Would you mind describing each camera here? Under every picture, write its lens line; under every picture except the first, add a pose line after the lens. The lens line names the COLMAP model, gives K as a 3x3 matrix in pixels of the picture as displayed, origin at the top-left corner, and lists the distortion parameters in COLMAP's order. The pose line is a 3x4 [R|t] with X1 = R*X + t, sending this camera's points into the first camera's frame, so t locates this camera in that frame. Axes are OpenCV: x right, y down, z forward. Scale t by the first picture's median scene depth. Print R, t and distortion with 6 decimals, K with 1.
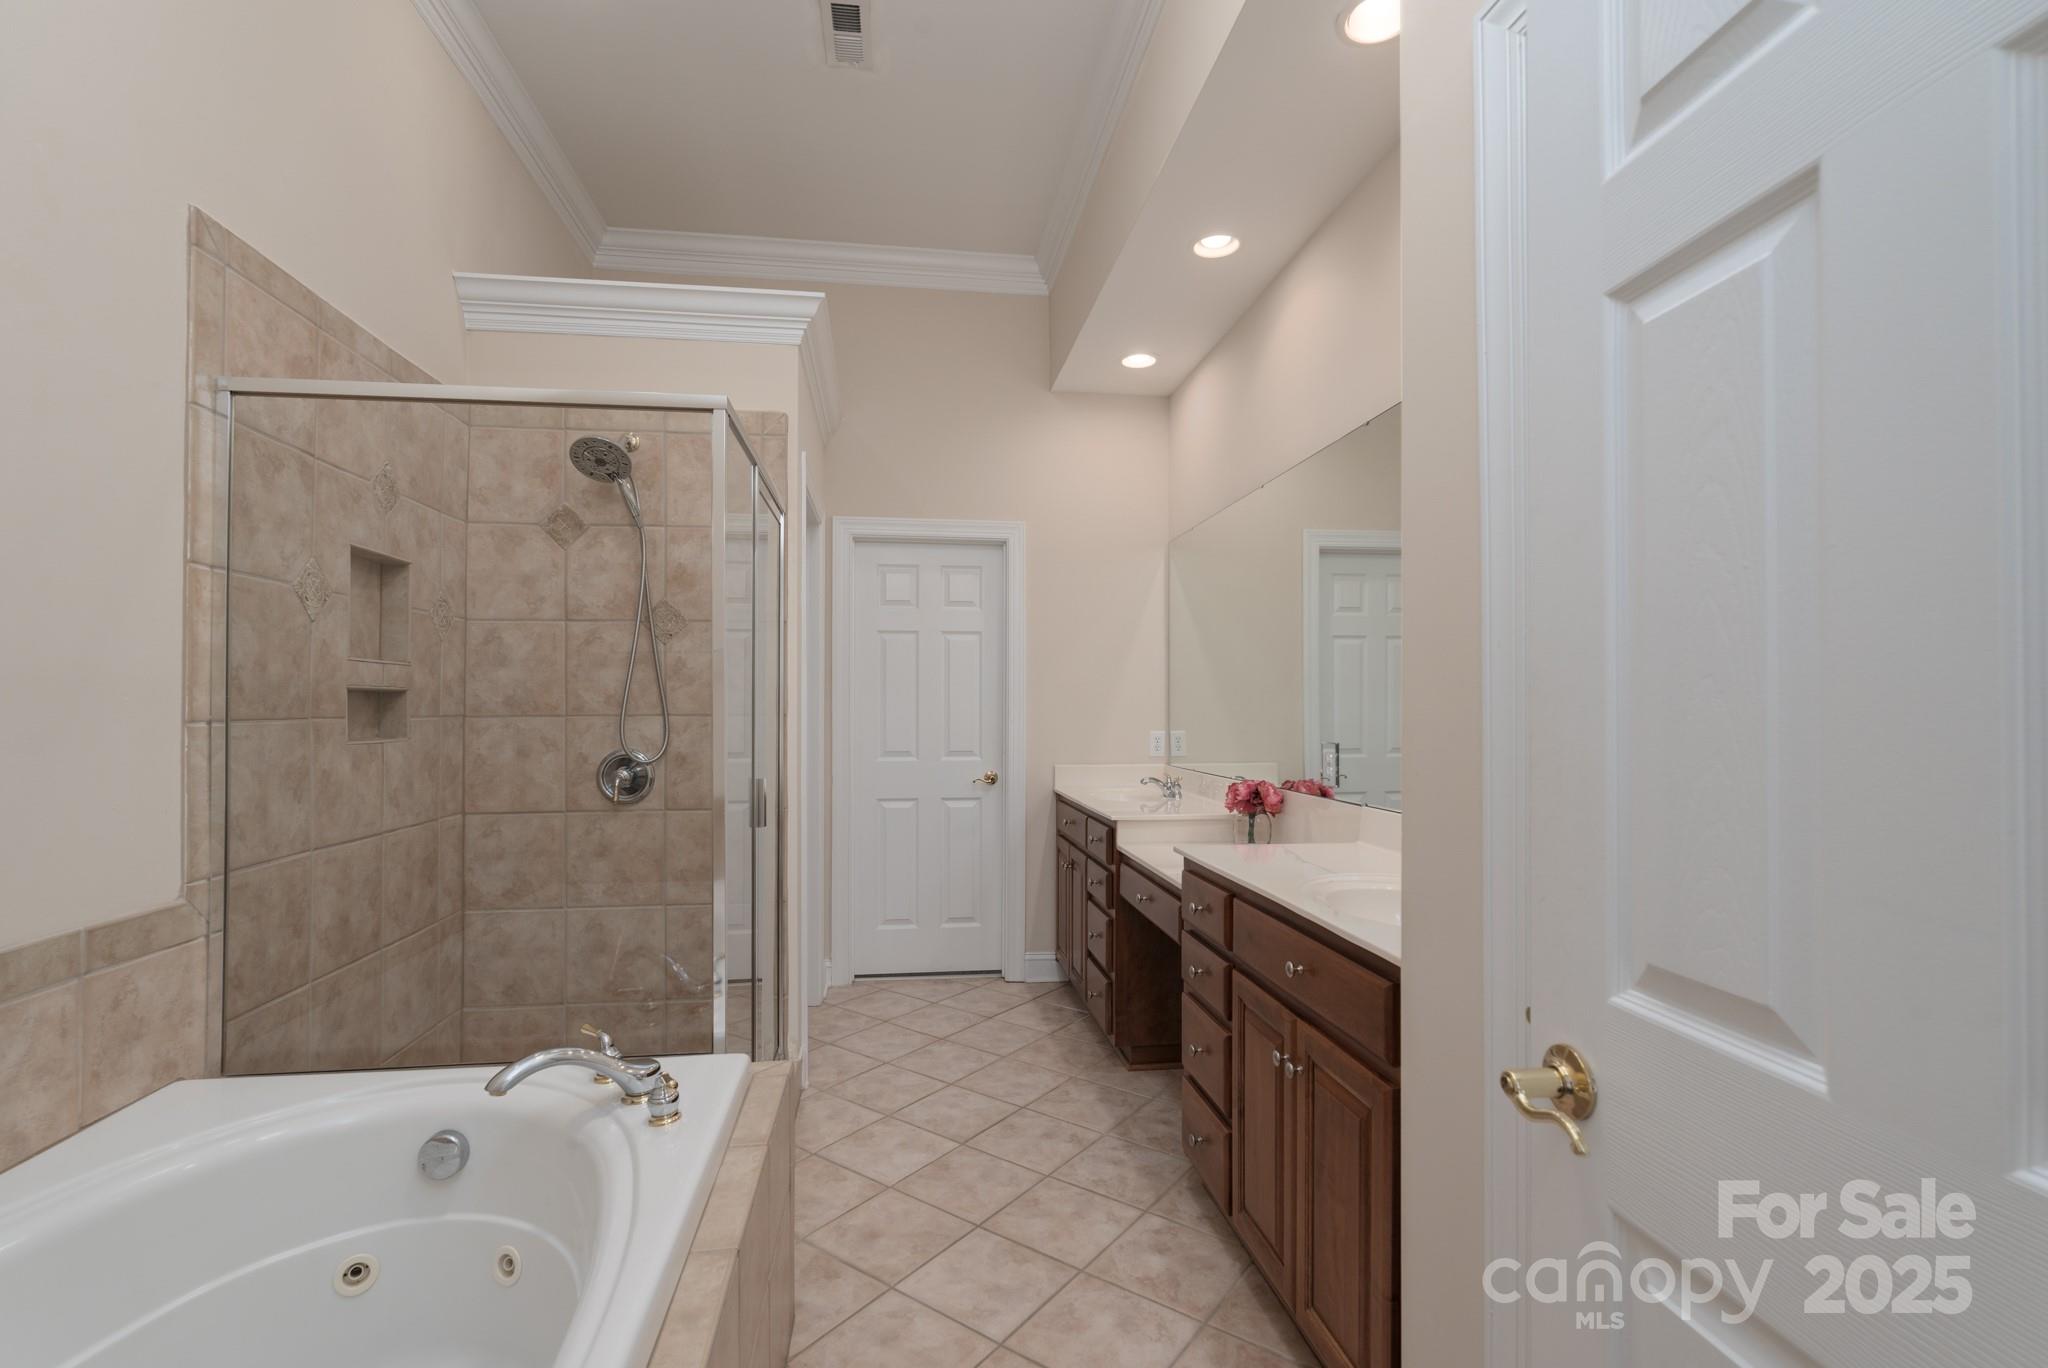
lens RADIAL K [[917.3, 0, 1023.2], [0, 917.3, 699.4], [0, 0, 1]] dist [-0.000315, -0.000476]
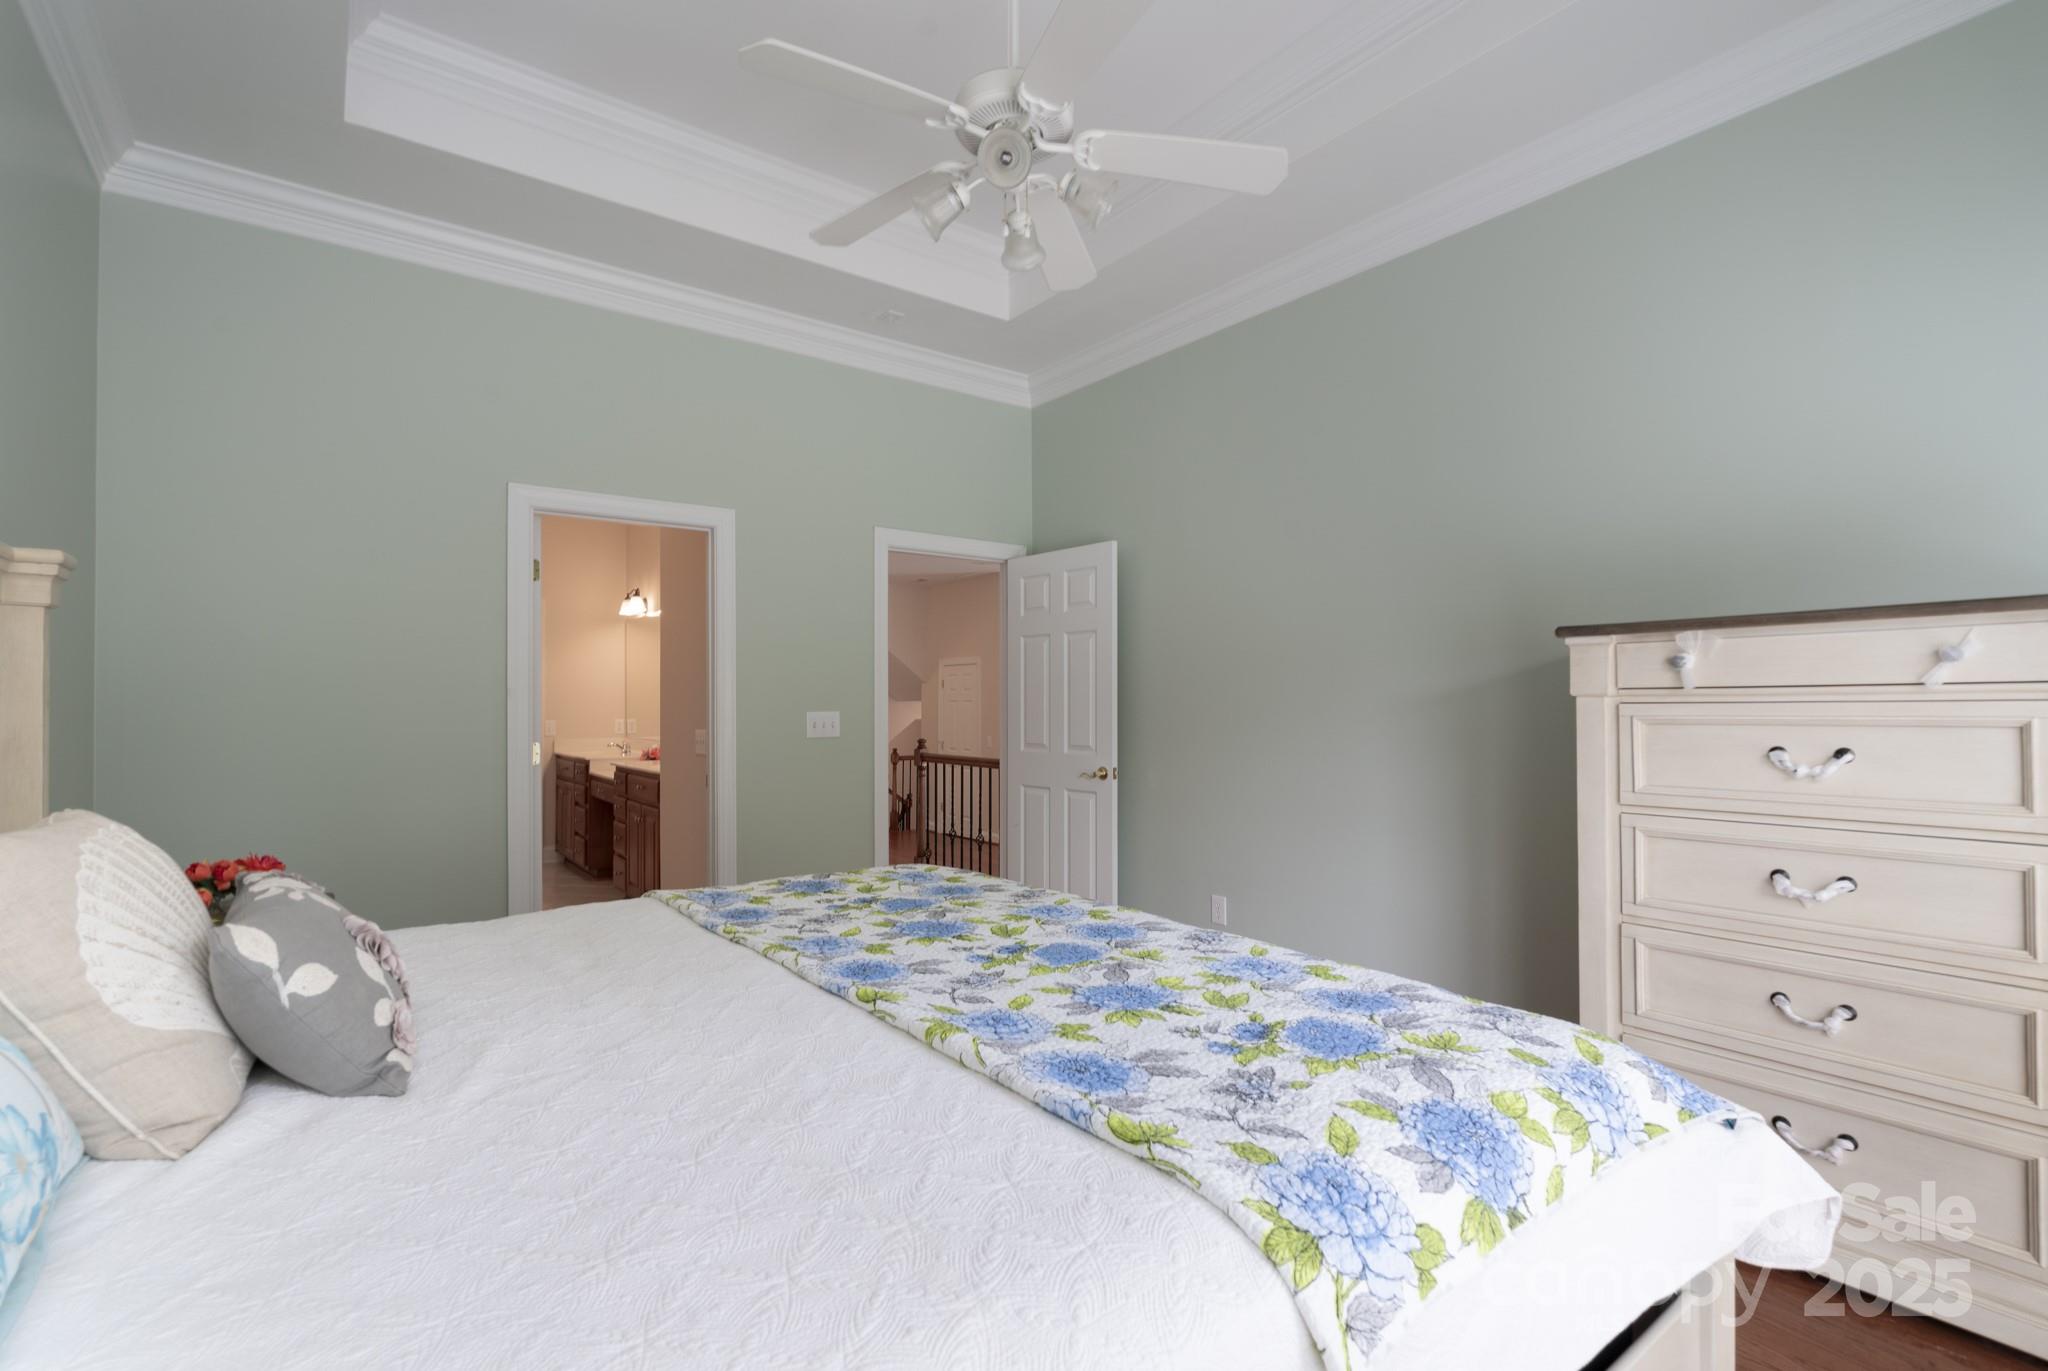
lens RADIAL K [[923.3, 0, 1023.5], [0, 923.3, 689.5], [0, 0, 1]] dist [-0.001218, -0.000110]
pose [[0.874129, 0.004229, 0.485676, -0.062447], [0.001429, 0.999935, -0.011280, -0.002760], [-0.485692, 0.010554, 0.874066, -1.486571]]
